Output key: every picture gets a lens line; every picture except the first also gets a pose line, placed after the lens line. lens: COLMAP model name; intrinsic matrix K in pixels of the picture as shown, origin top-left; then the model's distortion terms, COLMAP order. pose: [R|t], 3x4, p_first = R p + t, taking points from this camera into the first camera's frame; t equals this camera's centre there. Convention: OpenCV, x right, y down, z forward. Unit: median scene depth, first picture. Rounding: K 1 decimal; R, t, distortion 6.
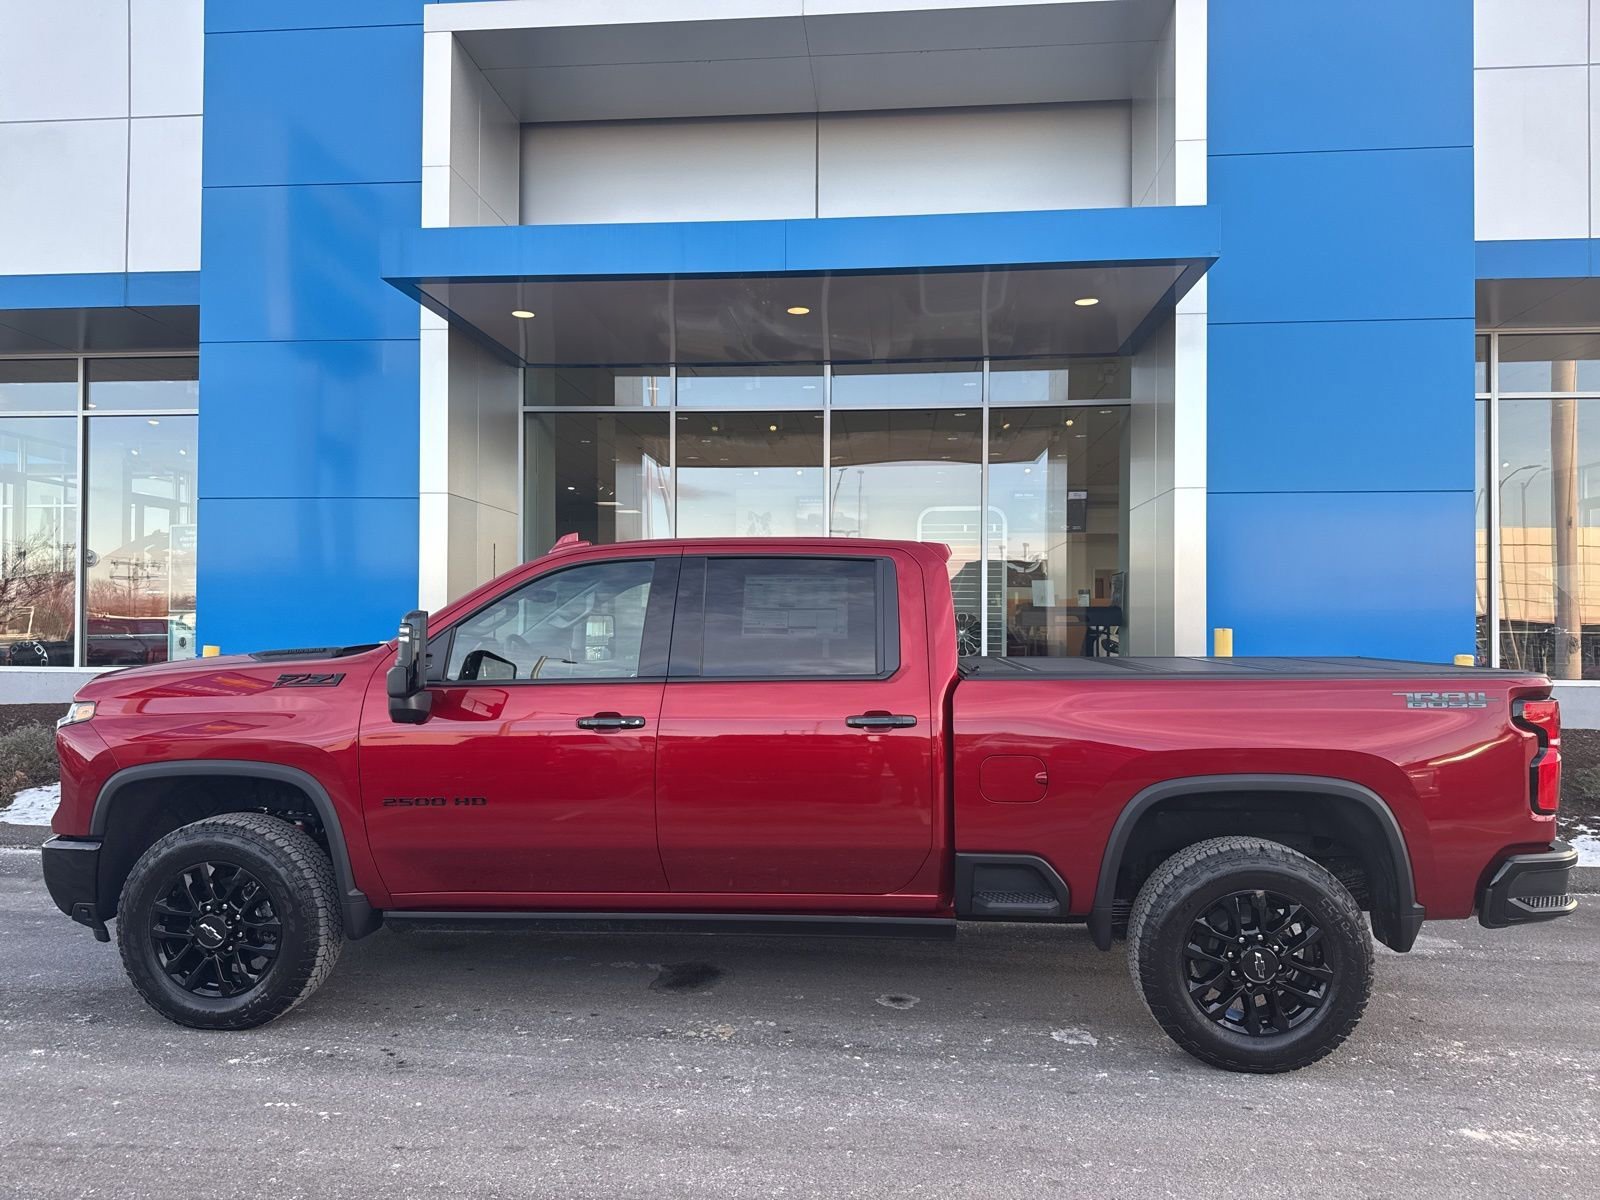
lens RADIAL K [[1163.2, 0, 802.8], [0, 1163.2, 645.5], [0, 0, 1]] dist [0.024691, -0.034219]
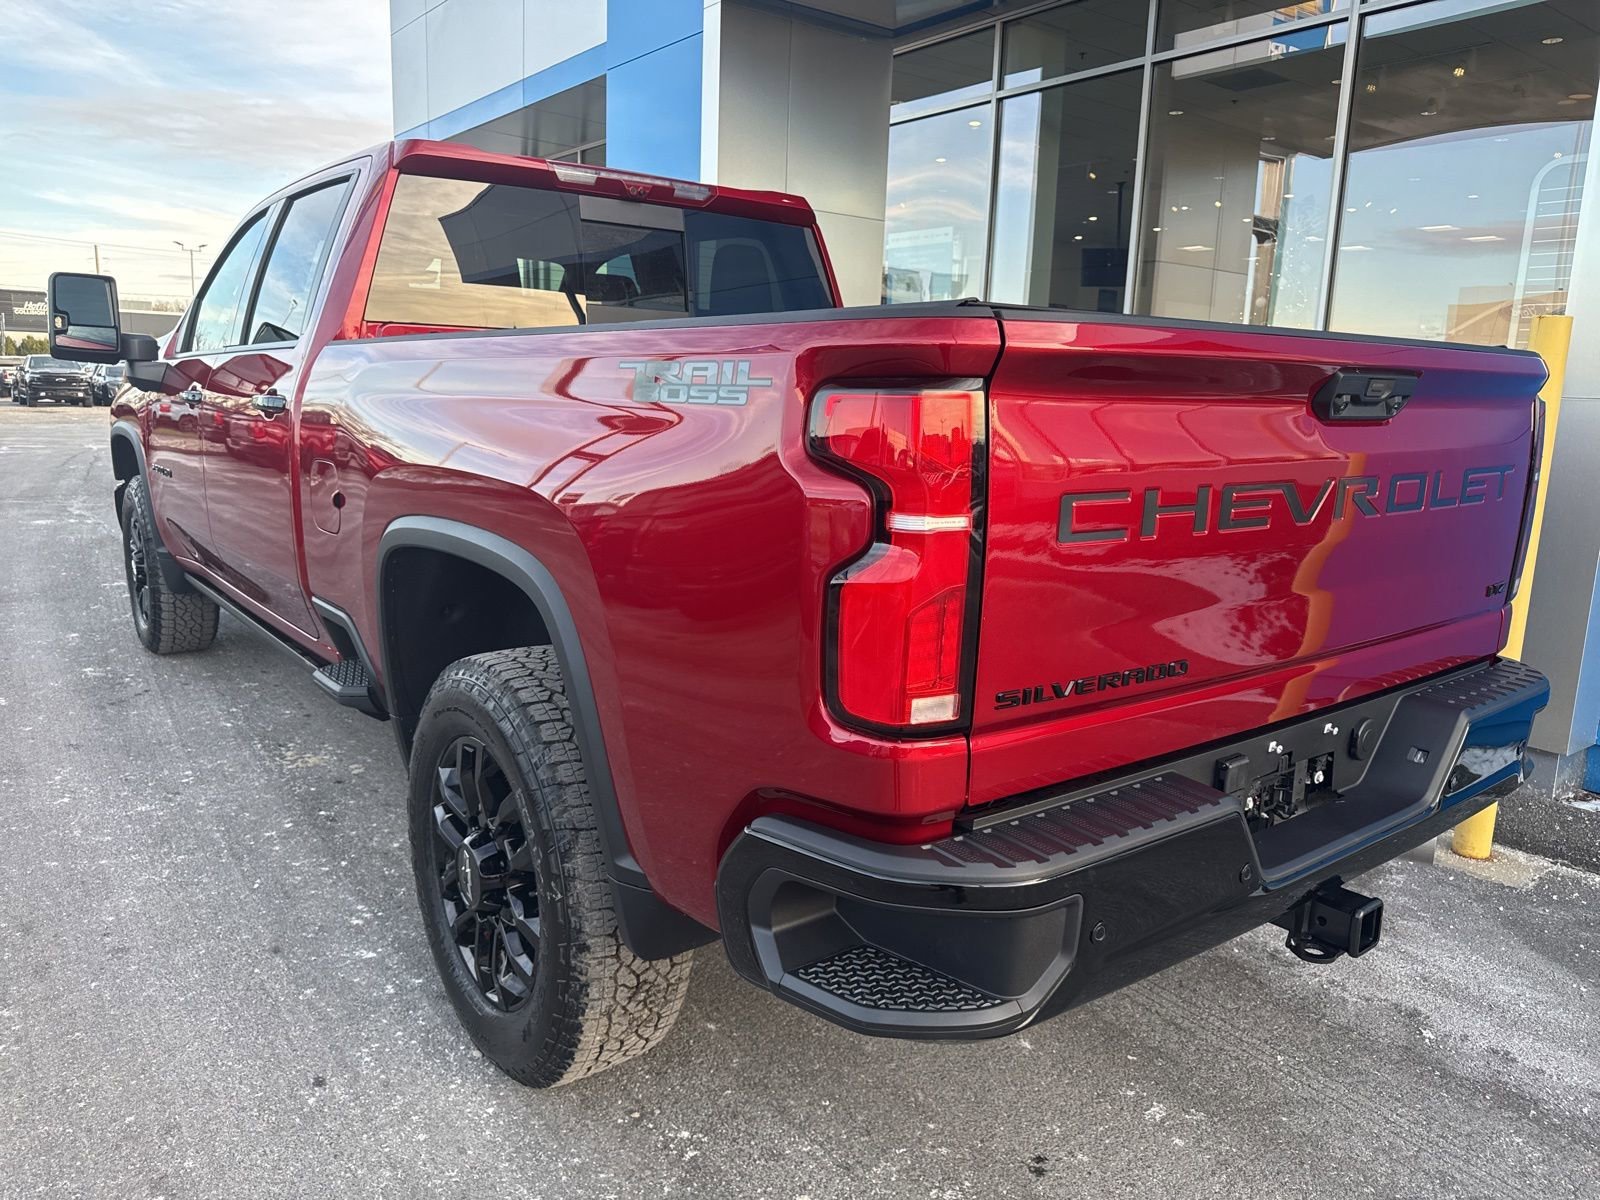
lens RADIAL K [[1139.4, 0, 650.6], [0, 1139.4, 595.9], [0, 0, 1]] dist [-0.007270, -0.002593]
pose [[0.662577, 0.163551, -0.730919, 0.747098], [-0.044592, 0.982751, 0.179479, 0.044542], [0.747666, -0.086326, 0.658441, 0.669978]]
